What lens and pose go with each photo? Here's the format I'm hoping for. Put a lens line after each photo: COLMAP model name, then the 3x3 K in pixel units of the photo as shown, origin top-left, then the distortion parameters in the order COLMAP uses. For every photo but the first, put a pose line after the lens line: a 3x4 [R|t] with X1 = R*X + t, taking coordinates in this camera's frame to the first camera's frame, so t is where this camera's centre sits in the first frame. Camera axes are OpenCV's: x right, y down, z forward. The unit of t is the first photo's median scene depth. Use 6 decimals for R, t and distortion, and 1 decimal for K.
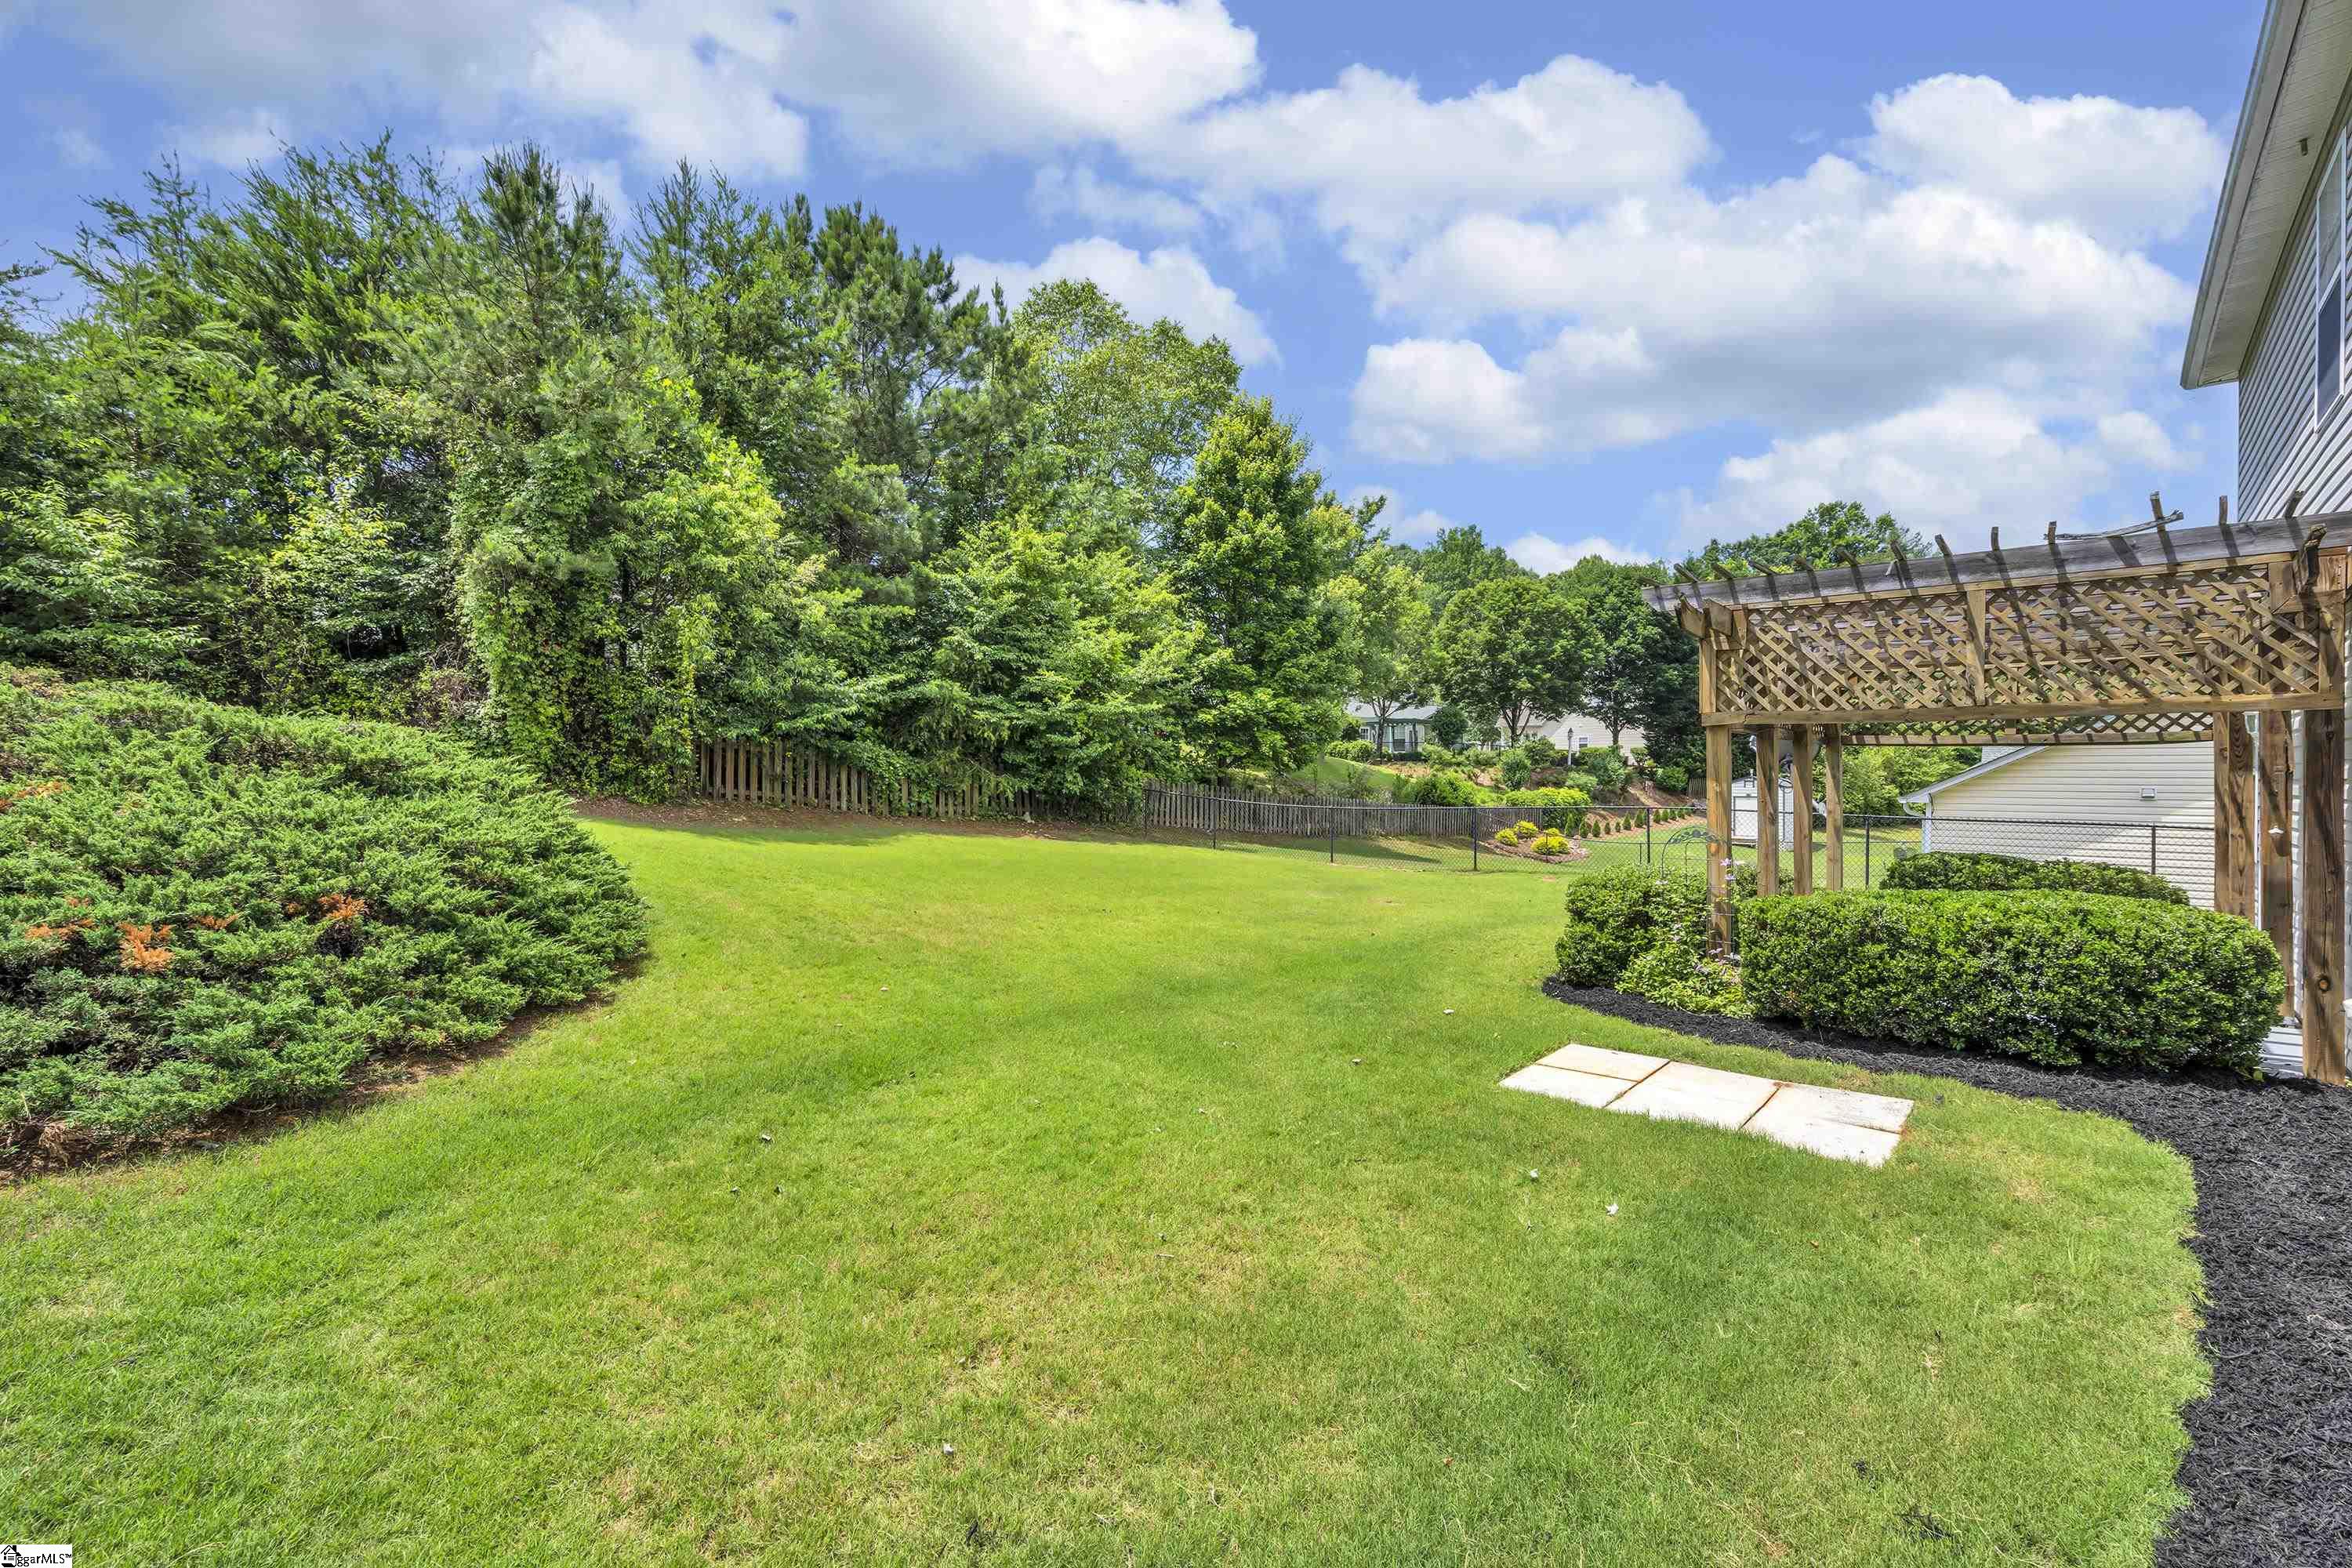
lens RADIAL K [[1055.3, 0, 1174.5], [0, 1055.3, 776.3], [0, 0, 1]] dist [-0.001805, 0.001272]
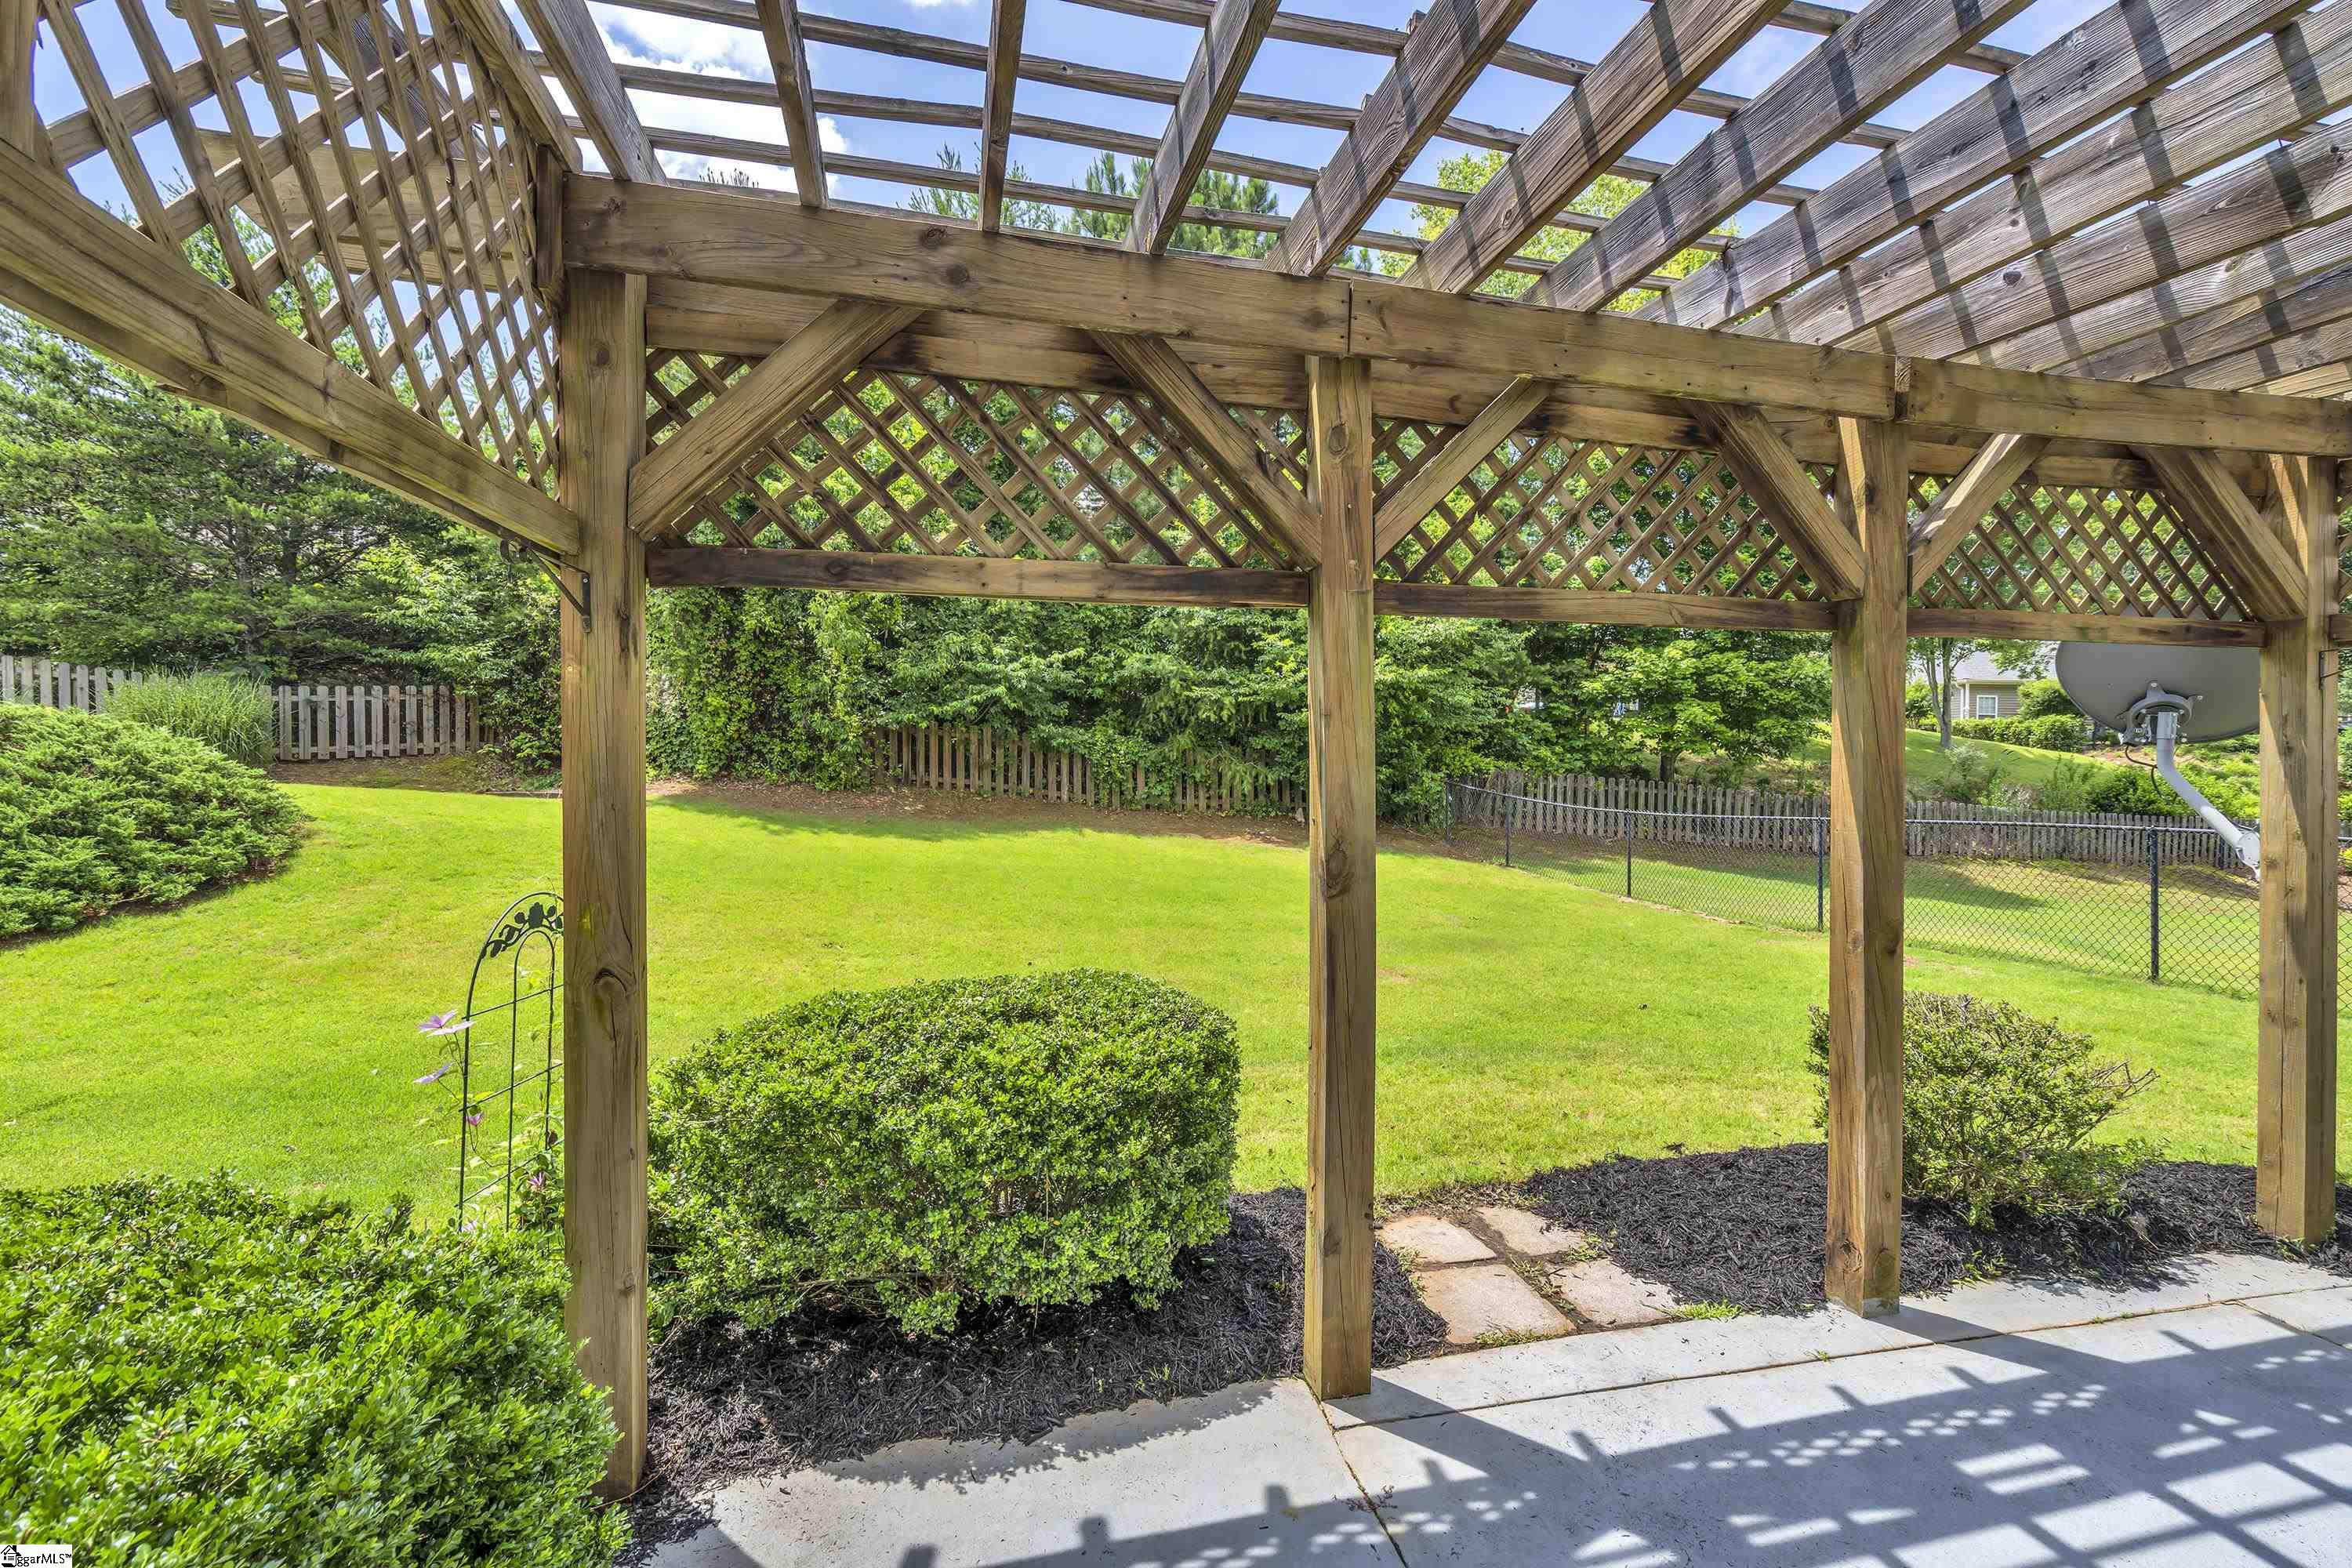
lens RADIAL K [[1055.3, 0, 1177.8], [0, 1055.3, 768.6], [0, 0, 1]] dist [-0.001805, 0.001272]
pose [[0.802829, 0.003638, -0.596198, 0.320728], [-0.003191, 0.999993, 0.001804, 0.001773], [0.596201, 0.000455, 0.802835, 0.321589]]
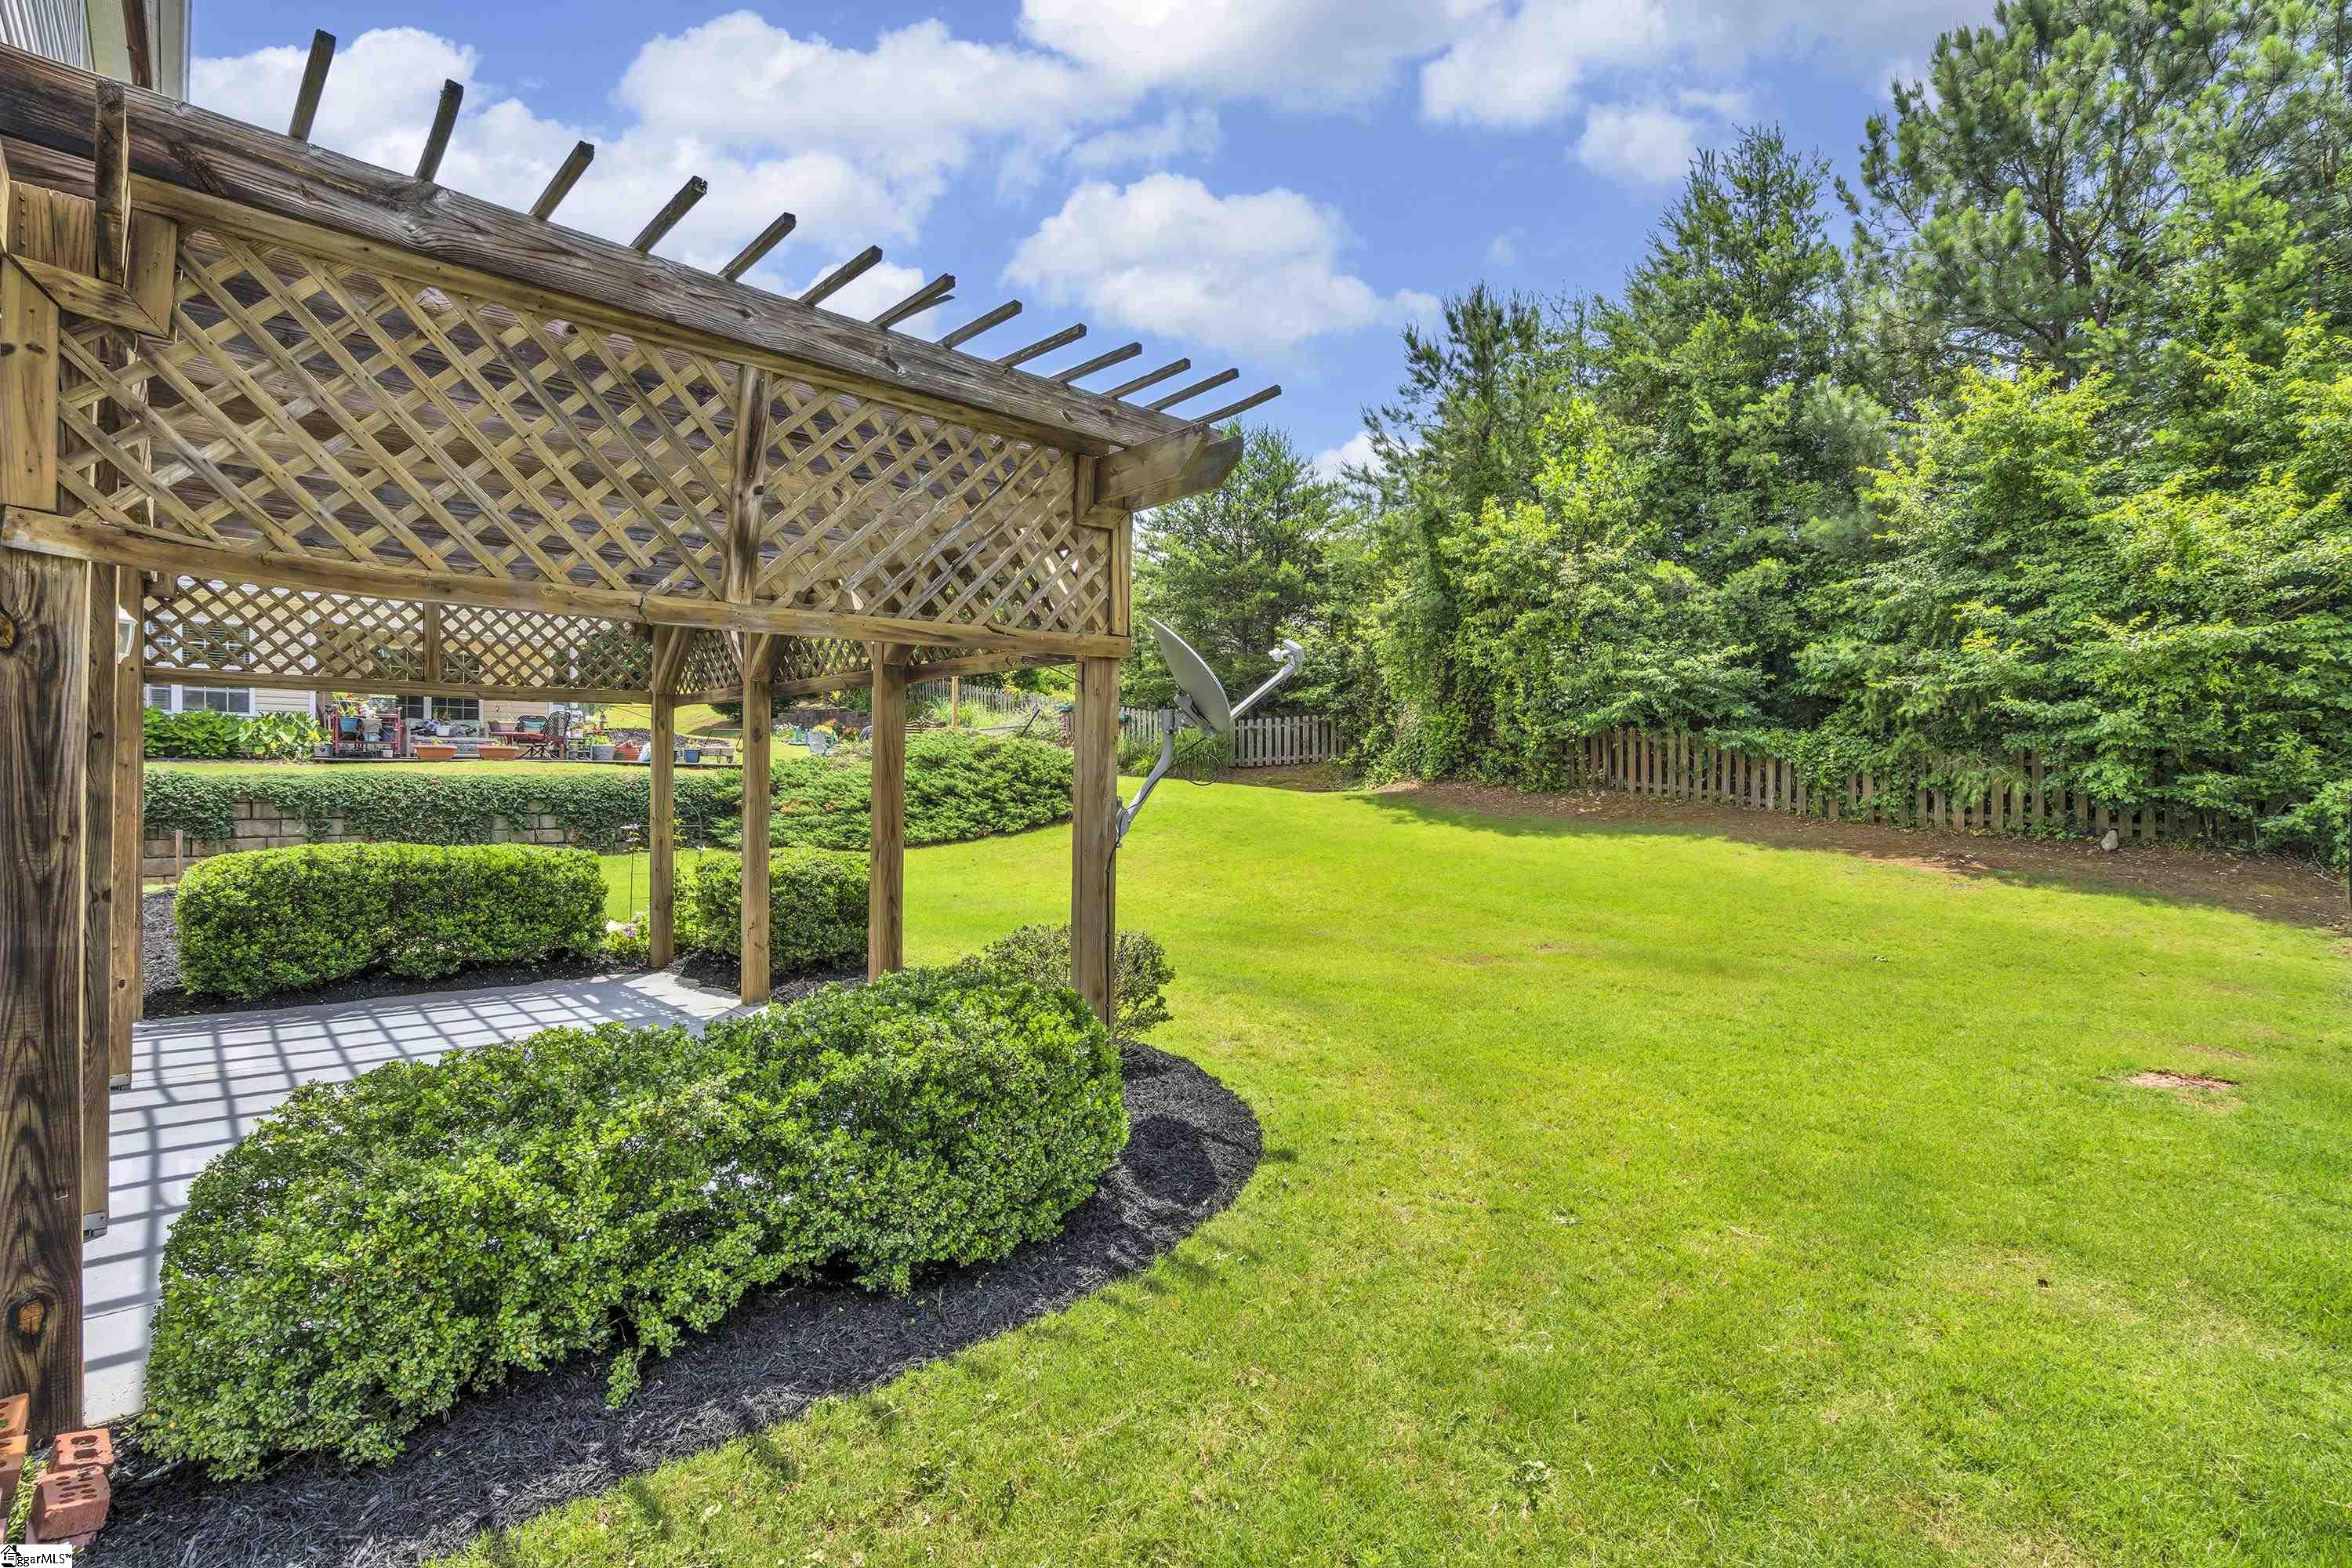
lens RADIAL K [[1055.3, 0, 1188.4], [0, 1055.3, 776.1], [0, 0, 1]] dist [-0.001805, 0.001272]
pose [[-0.070273, 0.003584, -0.997521, 0.578857], [-0.008526, 0.999955, 0.004193, 0.005764], [0.997491, 0.008800, -0.070239, 0.597334]]
